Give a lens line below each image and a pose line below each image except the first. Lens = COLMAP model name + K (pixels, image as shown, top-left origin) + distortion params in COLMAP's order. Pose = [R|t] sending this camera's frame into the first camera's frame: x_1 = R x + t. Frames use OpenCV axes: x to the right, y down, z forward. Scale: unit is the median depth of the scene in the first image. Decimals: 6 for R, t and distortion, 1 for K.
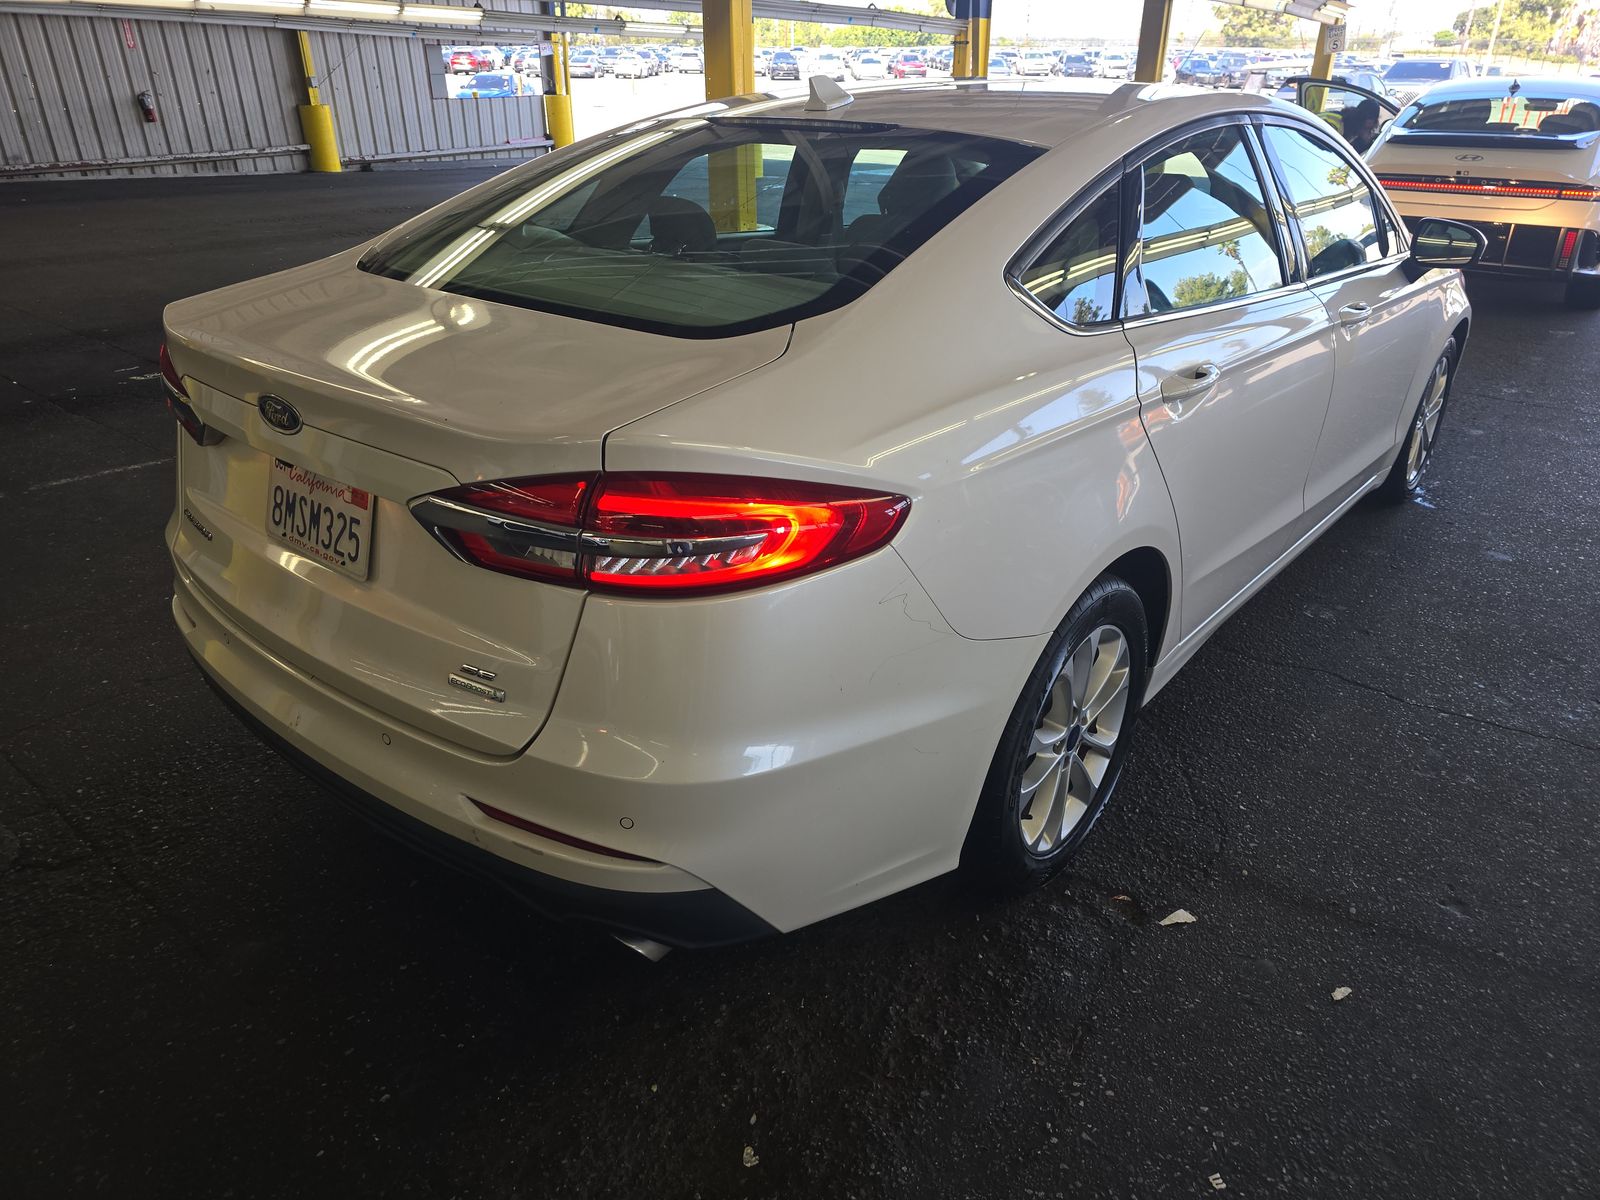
lens RADIAL K [[1078.6, 0, 805.3], [0, 1078.6, 601.7], [0, 0, 1]] dist [0.039194, -0.029671]
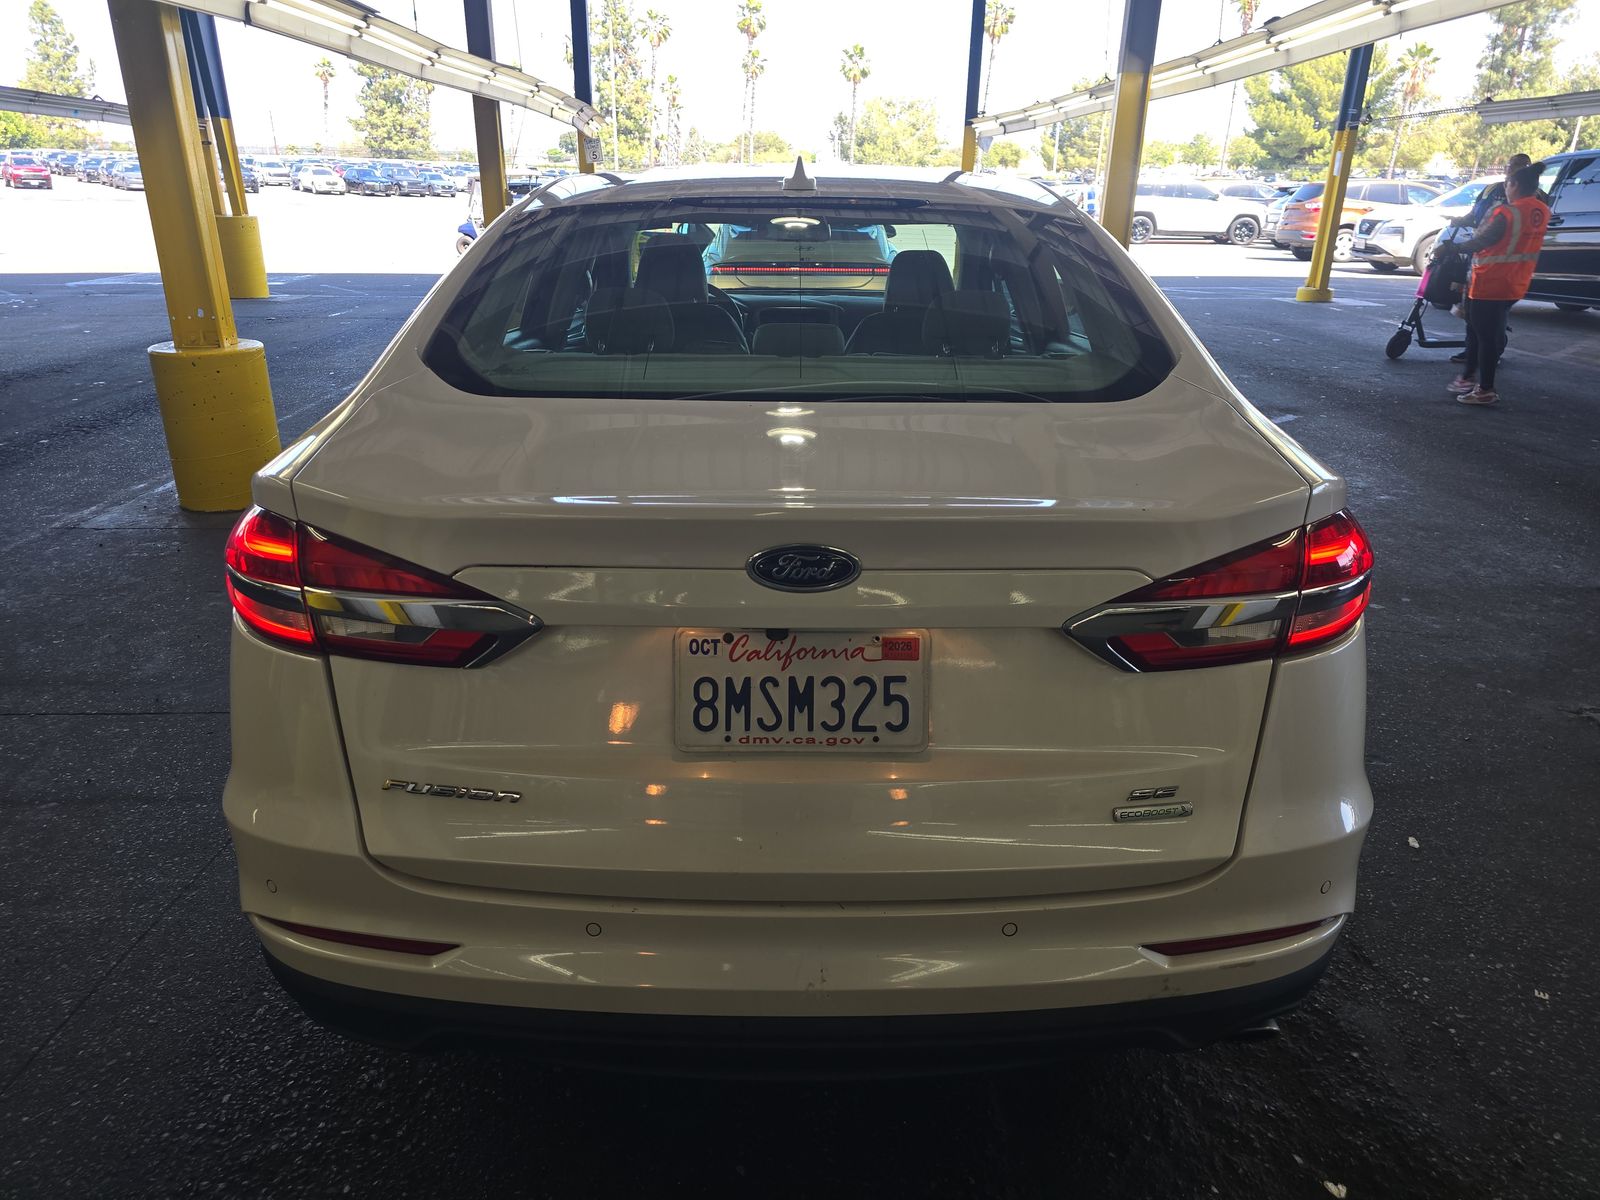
lens RADIAL K [[1078.6, 0, 797.9], [0, 1078.6, 599.2], [0, 0, 1]] dist [0.039194, -0.029671]
pose [[0.769095, -0.227645, 0.597219, -0.481368], [0.278206, 0.960489, 0.007843, -0.081407], [-0.575407, 0.160118, 0.802040, 0.212069]]
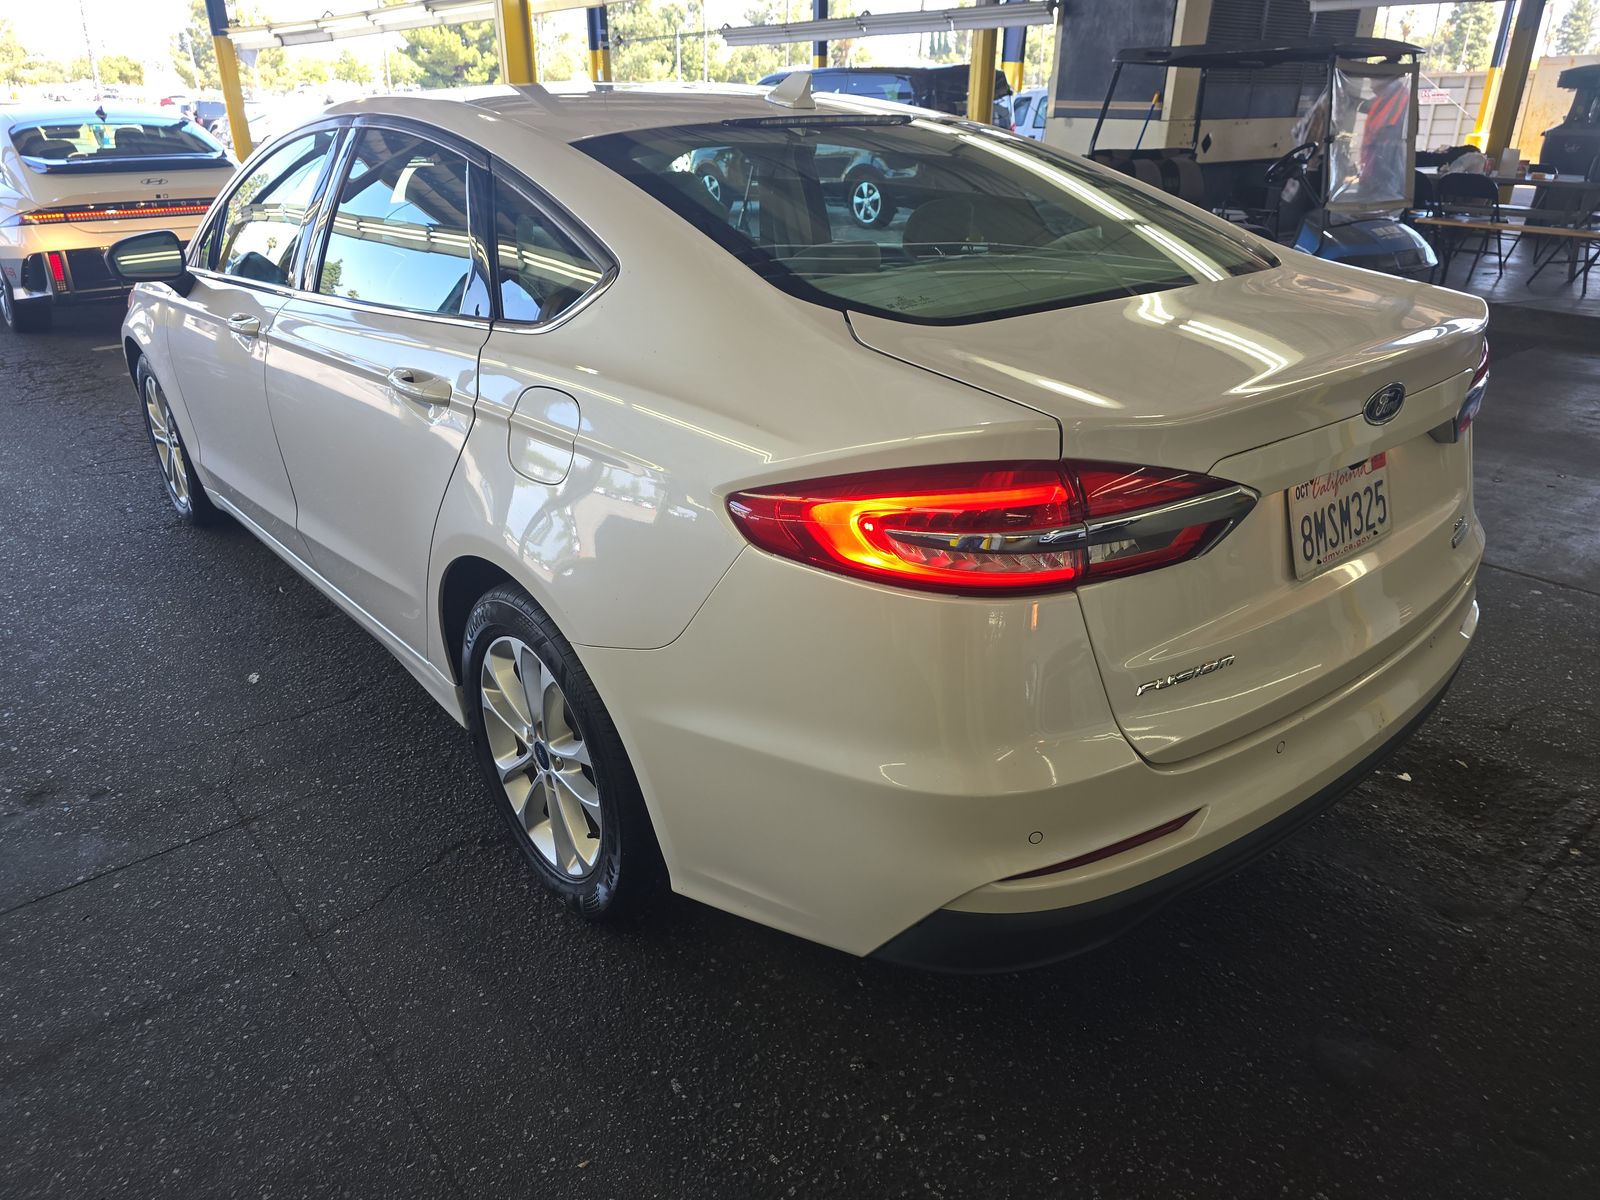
lens RADIAL K [[1078.6, 0, 784.2], [0, 1078.6, 595.3], [0, 0, 1]] dist [0.039194, -0.029671]
pose [[0.200827, -0.411763, 0.888887, -0.769818], [0.441588, 0.848008, 0.293058, -0.276734], [-0.874453, 0.333668, 0.352133, 0.607298]]
